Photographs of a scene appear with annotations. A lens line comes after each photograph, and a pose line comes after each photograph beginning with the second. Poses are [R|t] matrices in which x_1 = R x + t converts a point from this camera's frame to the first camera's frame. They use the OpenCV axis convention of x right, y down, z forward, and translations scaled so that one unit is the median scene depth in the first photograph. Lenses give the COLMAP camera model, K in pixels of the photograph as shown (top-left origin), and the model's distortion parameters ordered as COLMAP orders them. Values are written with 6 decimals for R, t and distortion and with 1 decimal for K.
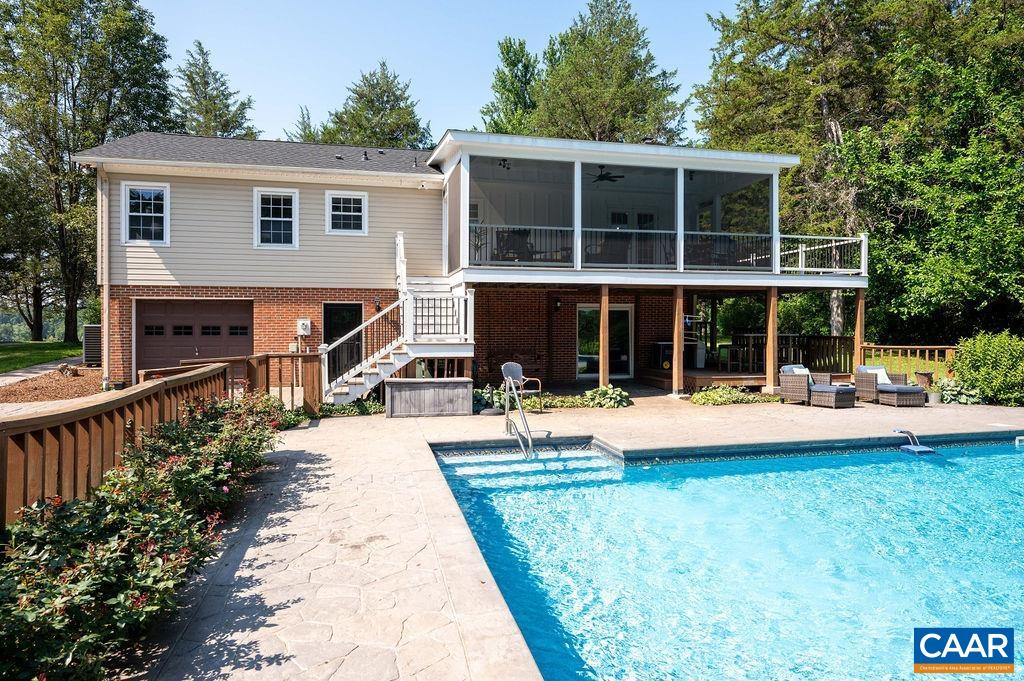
lens RADIAL K [[597.4, 0, 480.8], [0, 597.4, 315.0], [0, 0, 1]] dist [-0.008589, -0.000848]
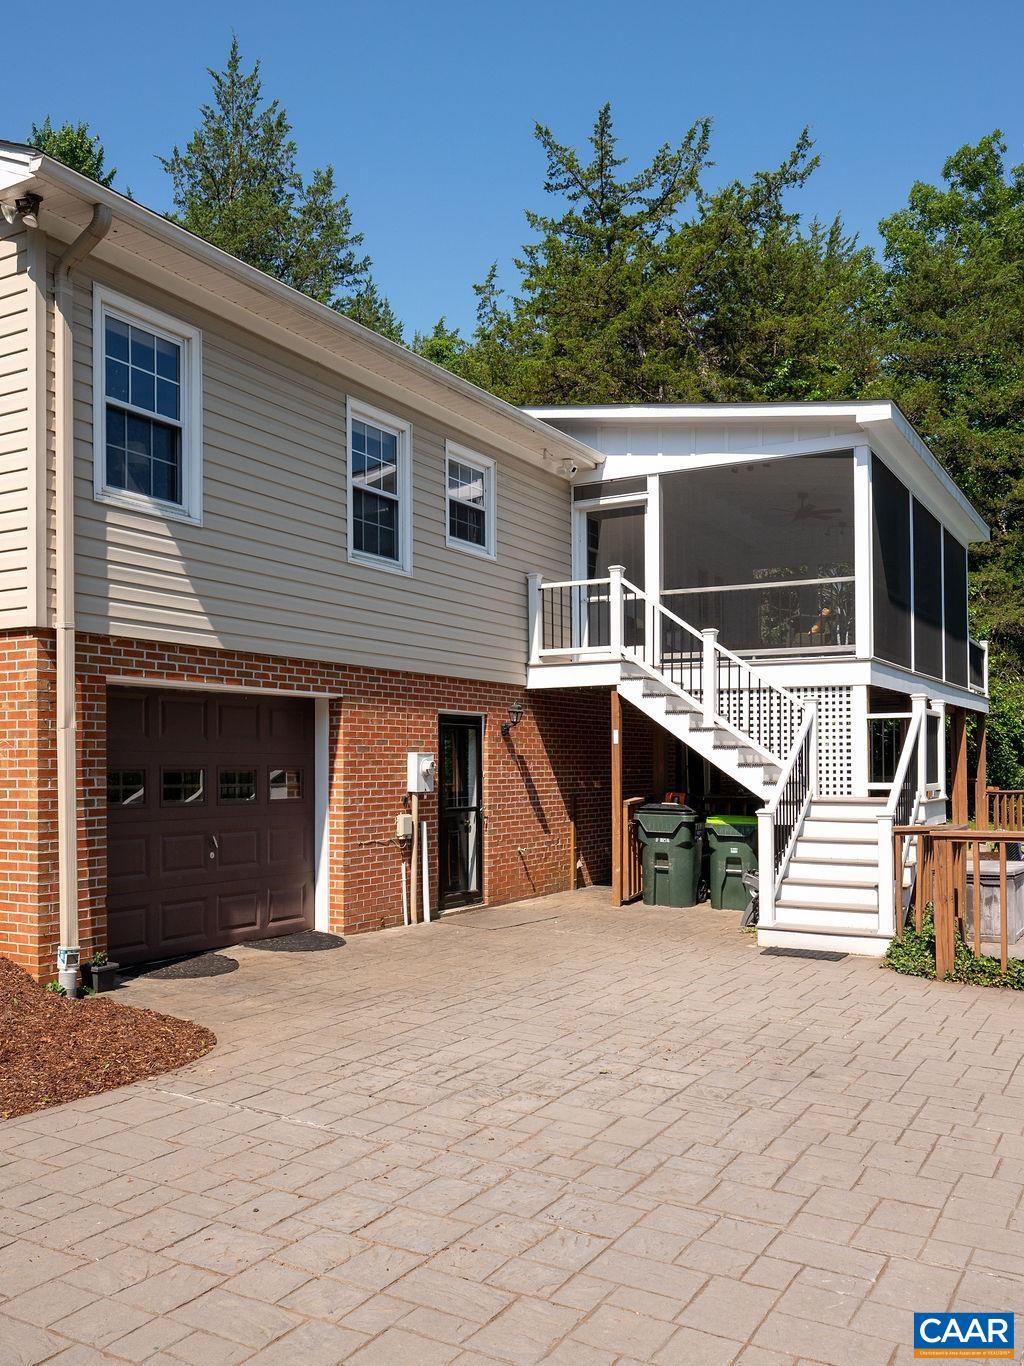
lens RADIAL K [[1187.6, 0, 467.3], [0, 1187.6, 711.5], [0, 0, 1]] dist [-0.000558, -0.010511]
pose [[0.678332, 0.029441, 0.734166, -0.877147], [-0.011610, 0.999502, -0.029354, 0.002806], [-0.734664, 0.011388, 0.678335, 0.449817]]
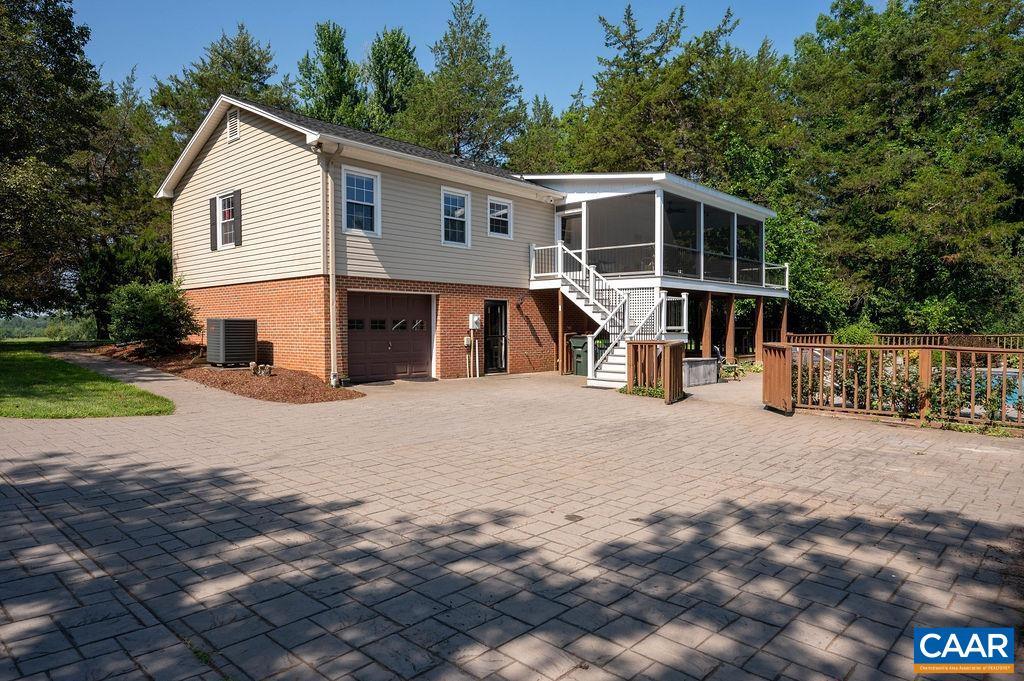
lens RADIAL K [[643.6, 0, 486.5], [0, 643.6, 311.3], [0, 0, 1]] dist [-0.003901, 0.003819]
pose [[0.824971, 0.012358, 0.565040, -0.953677], [-0.010856, 0.999923, -0.006020, 0.008929], [-0.565071, -0.001168, 0.825041, 0.035596]]
